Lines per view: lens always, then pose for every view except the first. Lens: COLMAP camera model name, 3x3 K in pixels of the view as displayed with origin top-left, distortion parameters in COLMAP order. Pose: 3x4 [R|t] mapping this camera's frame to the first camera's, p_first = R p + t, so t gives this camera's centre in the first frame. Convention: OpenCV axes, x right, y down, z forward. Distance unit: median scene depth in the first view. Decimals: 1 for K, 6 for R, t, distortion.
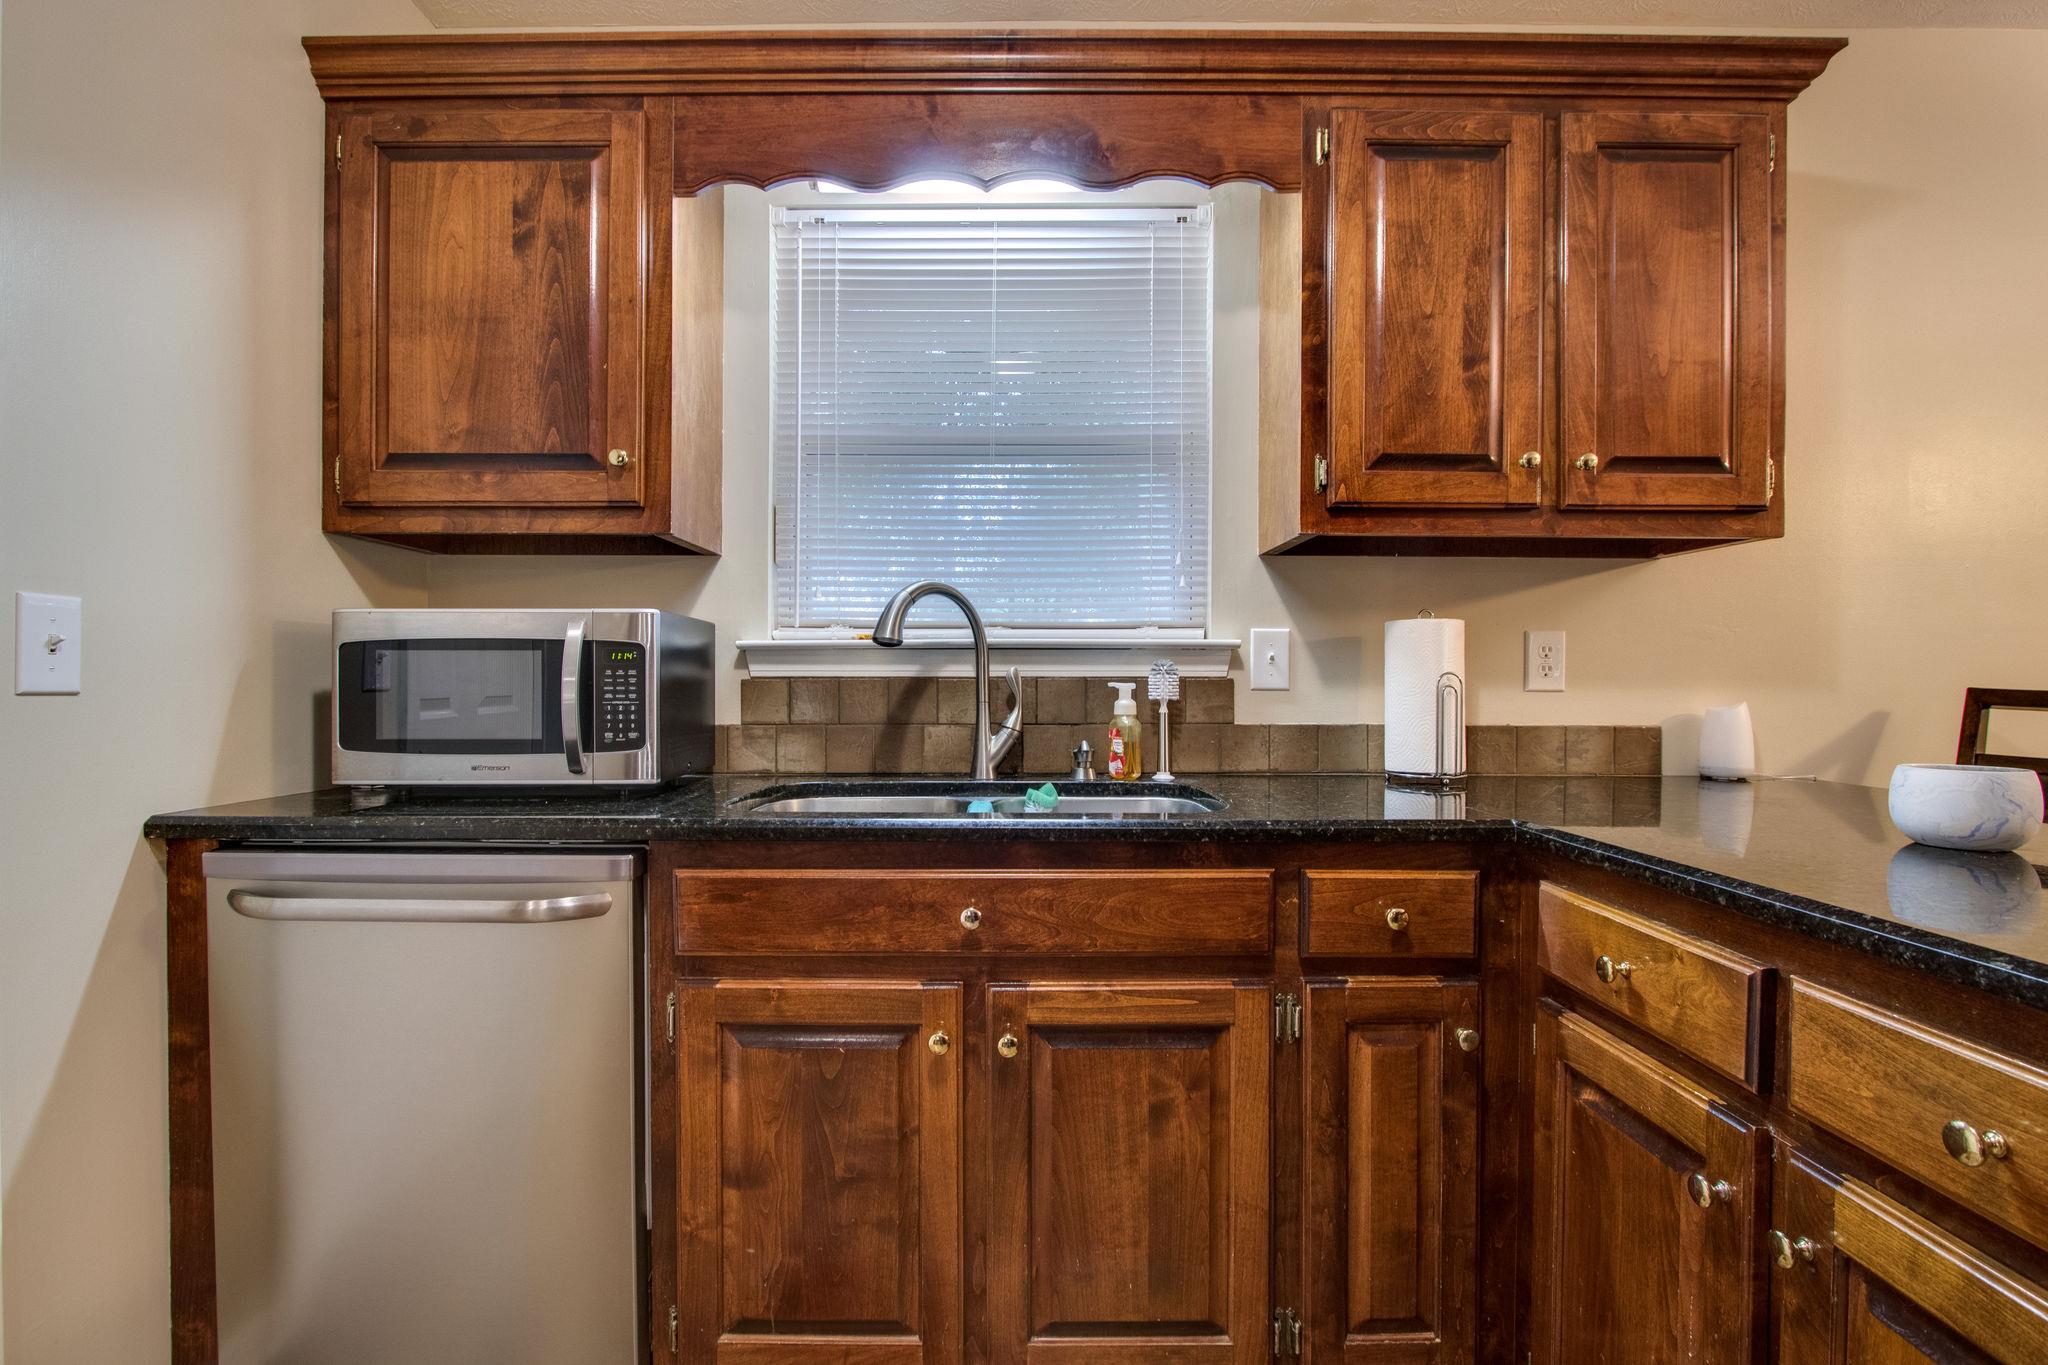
lens RADIAL K [[985.7, 0, 1017.8], [0, 985.7, 676.1], [0, 0, 1]] dist [-0.017144, 0.002009]
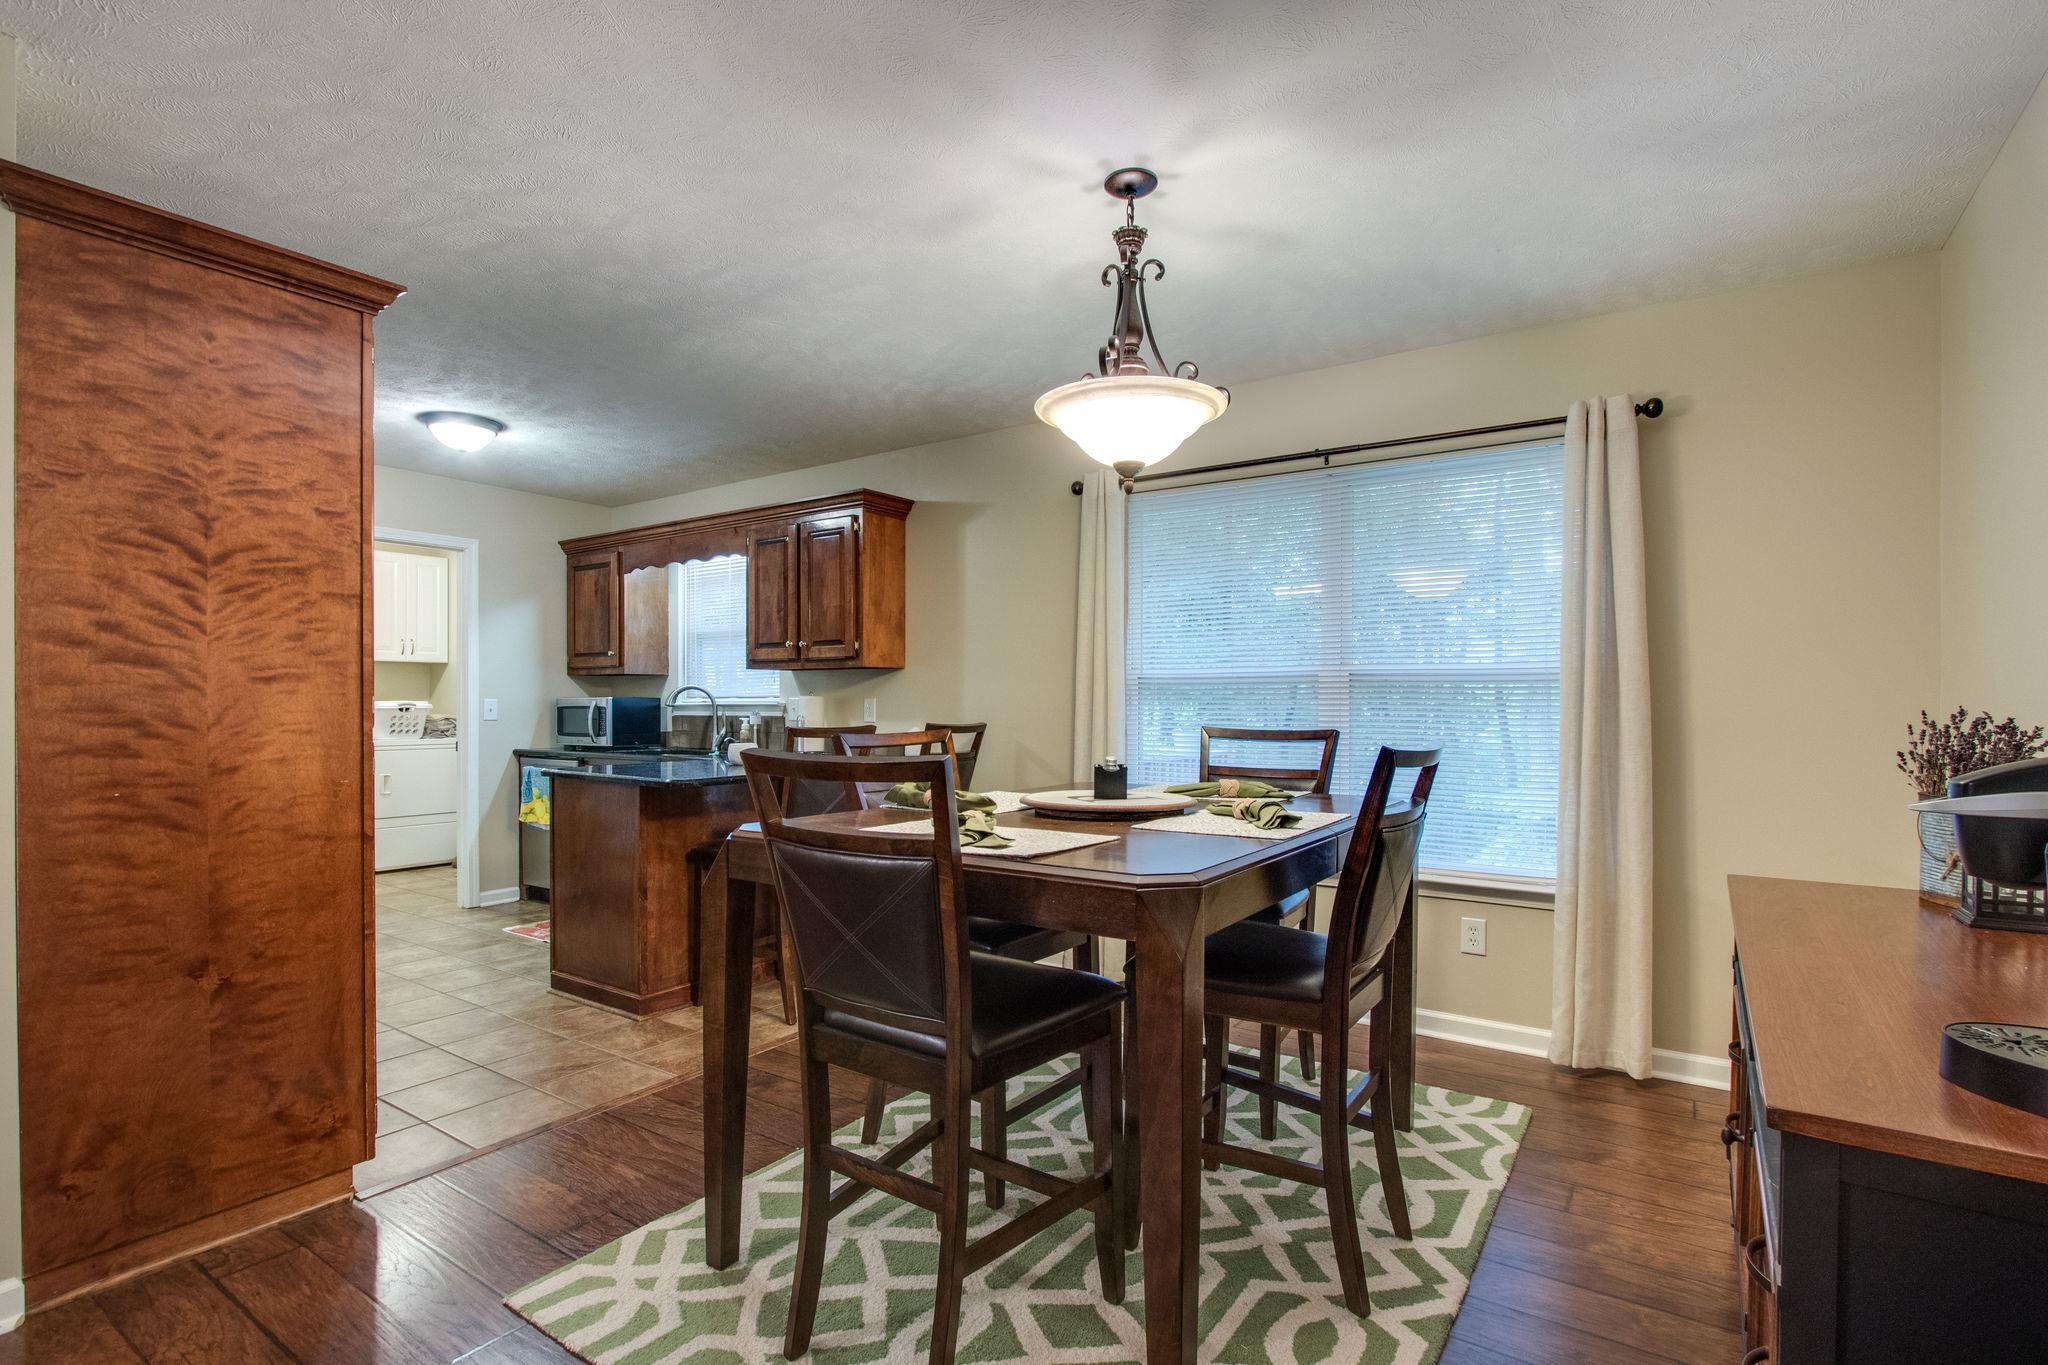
lens RADIAL K [[985.7, 0, 1017.8], [0, 985.7, 676.1], [0, 0, 1]] dist [-0.017144, 0.002009]
pose [[0.823352, -0.019086, -0.567210, 2.417019], [0.003024, 0.999568, -0.029245, -0.029375], [0.567523, 0.022364, 0.823054, -0.923096]]
